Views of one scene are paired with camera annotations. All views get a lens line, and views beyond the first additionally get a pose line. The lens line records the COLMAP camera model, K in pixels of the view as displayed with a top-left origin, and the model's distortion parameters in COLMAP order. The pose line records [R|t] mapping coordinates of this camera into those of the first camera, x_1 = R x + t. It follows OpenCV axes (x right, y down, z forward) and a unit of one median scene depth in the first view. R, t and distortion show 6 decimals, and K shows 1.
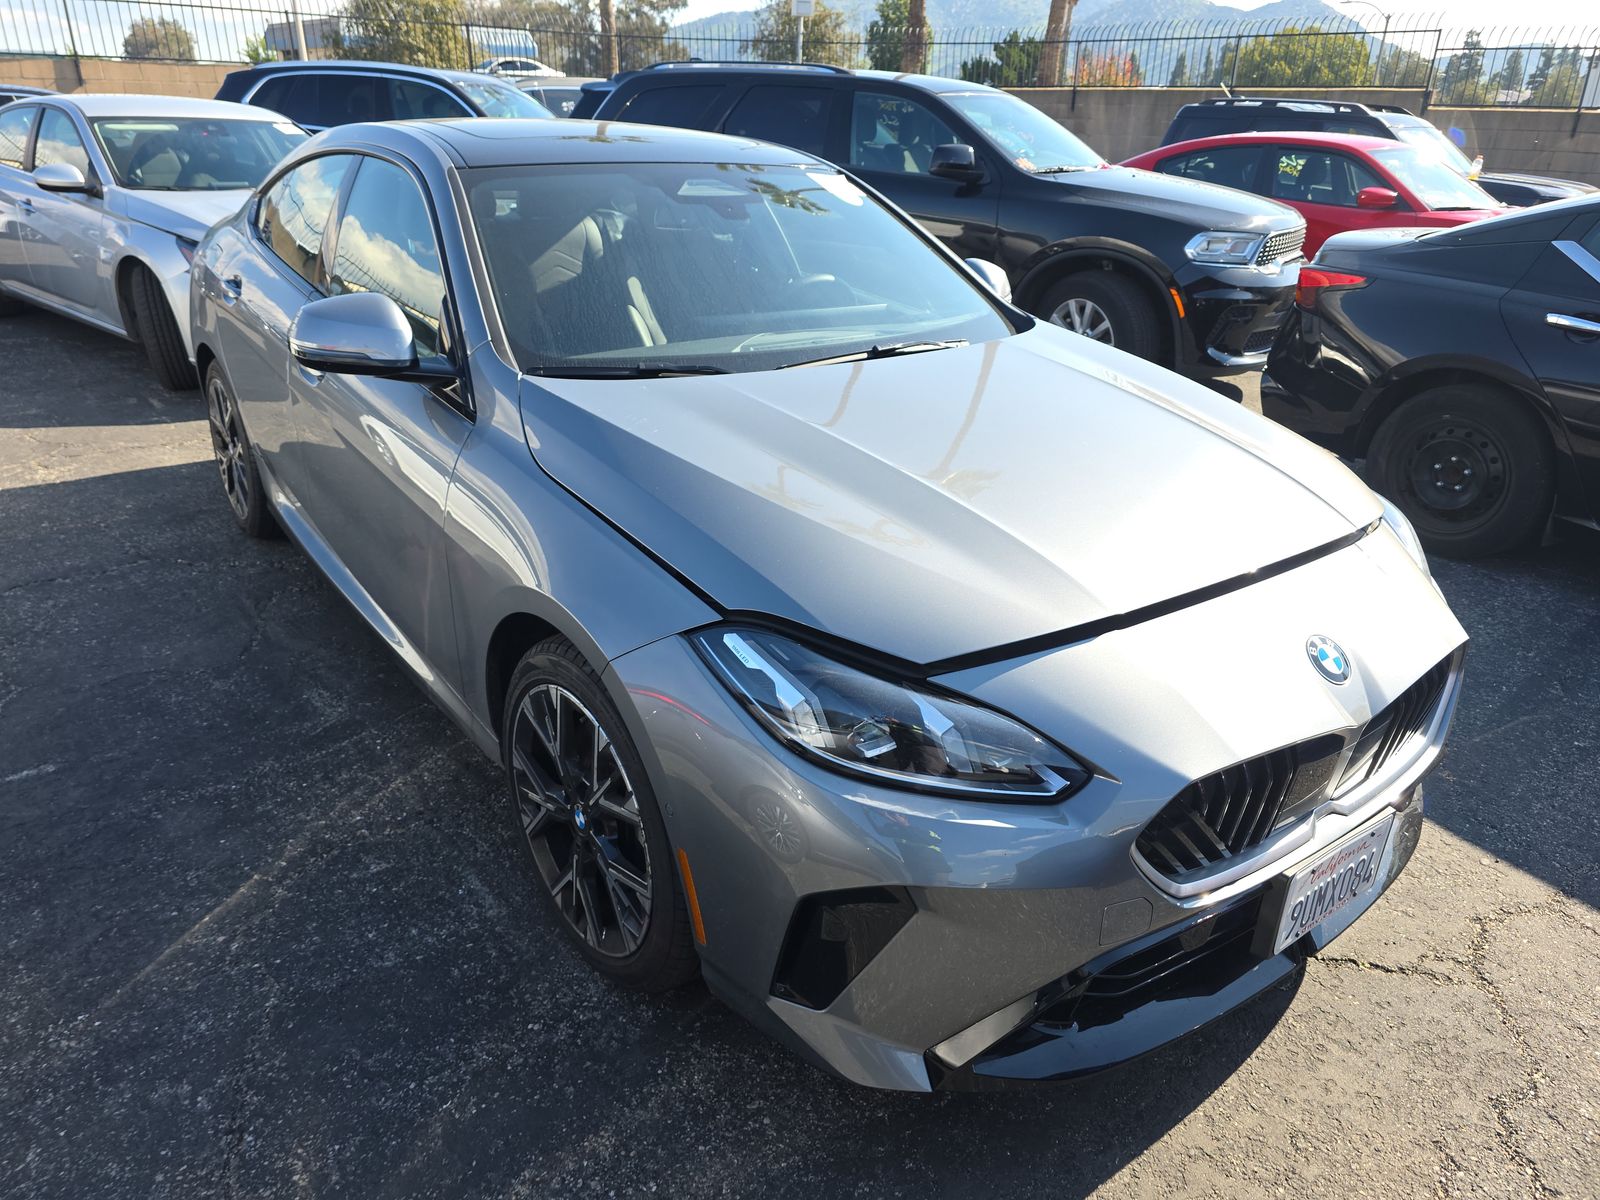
lens RADIAL K [[1106.8, 0, 800.0], [0, 1106.8, 600.0], [0, 0, 1]] dist [0.069460, -0.060204]
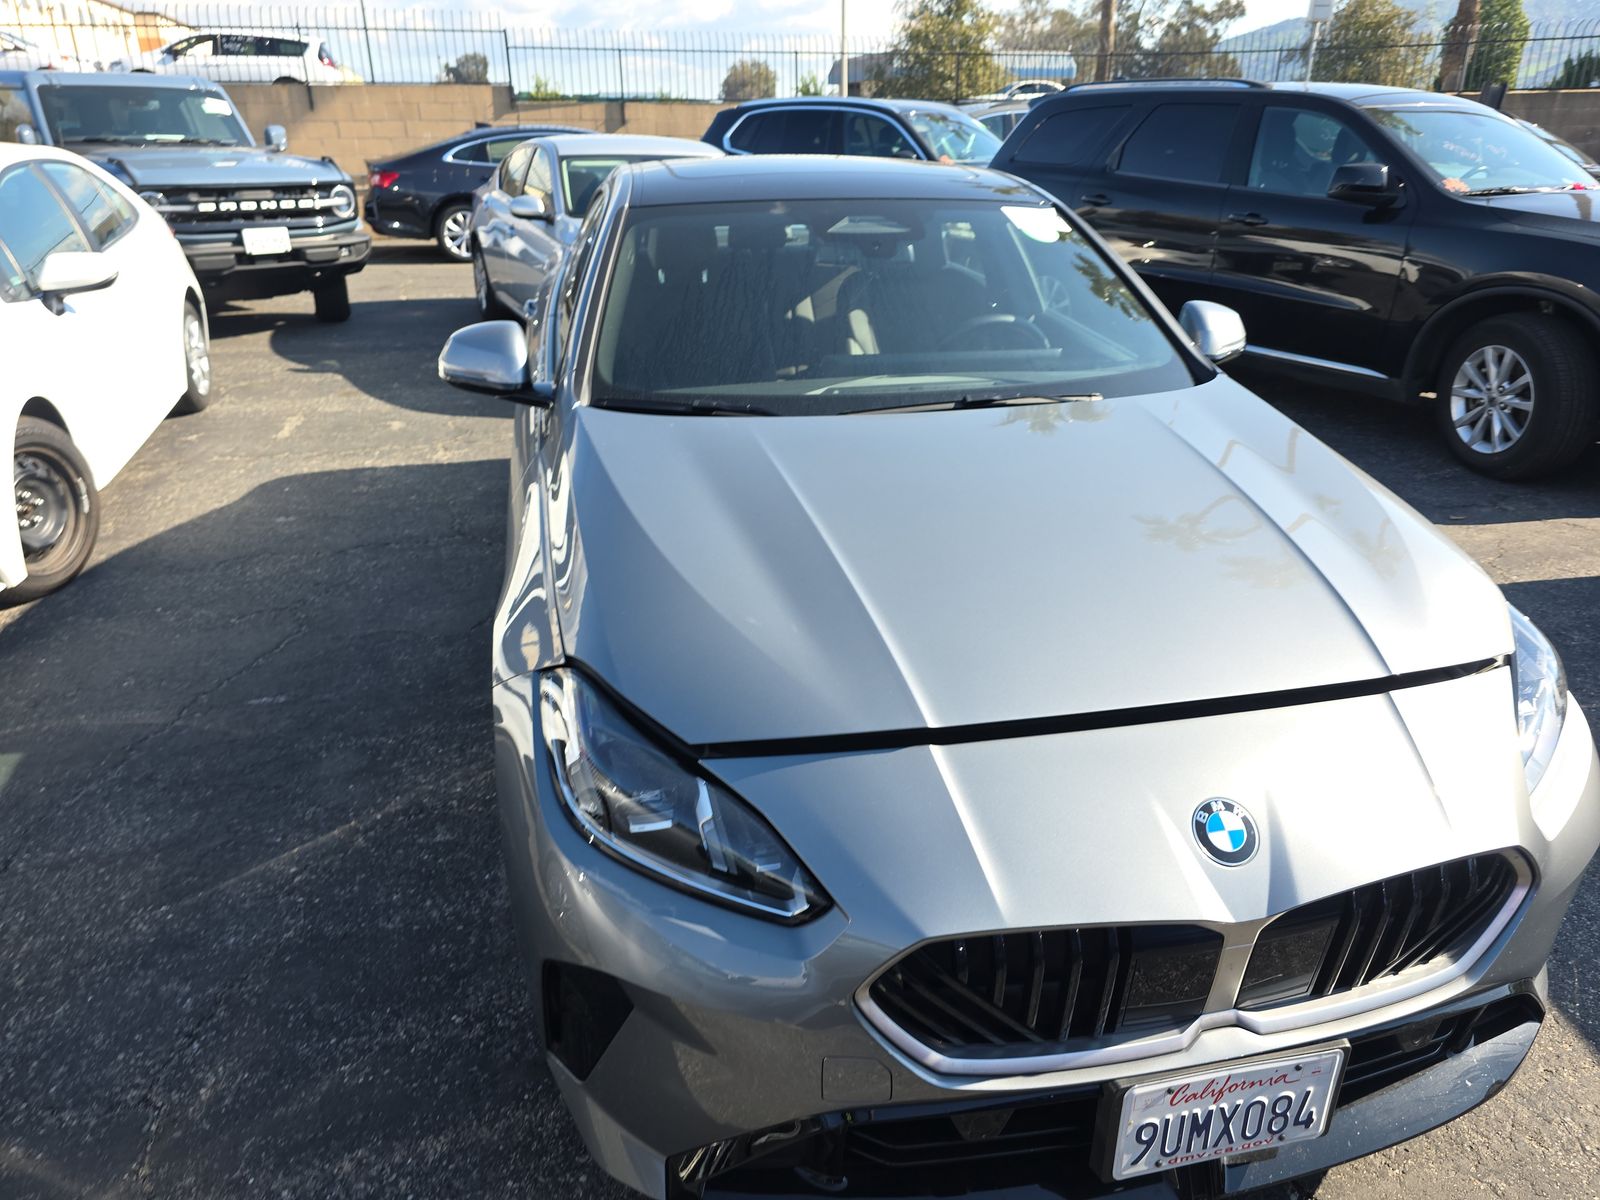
lens RADIAL K [[1111.7, 0, 800.0], [0, 1111.7, 600.0], [0, 0, 1]] dist [0.079620, -0.067104]
pose [[0.916471, 0.132926, -0.377374, 0.315942], [-0.139820, 0.990134, 0.009206, -0.049834], [0.374875, 0.044327, 0.926015, 0.093364]]
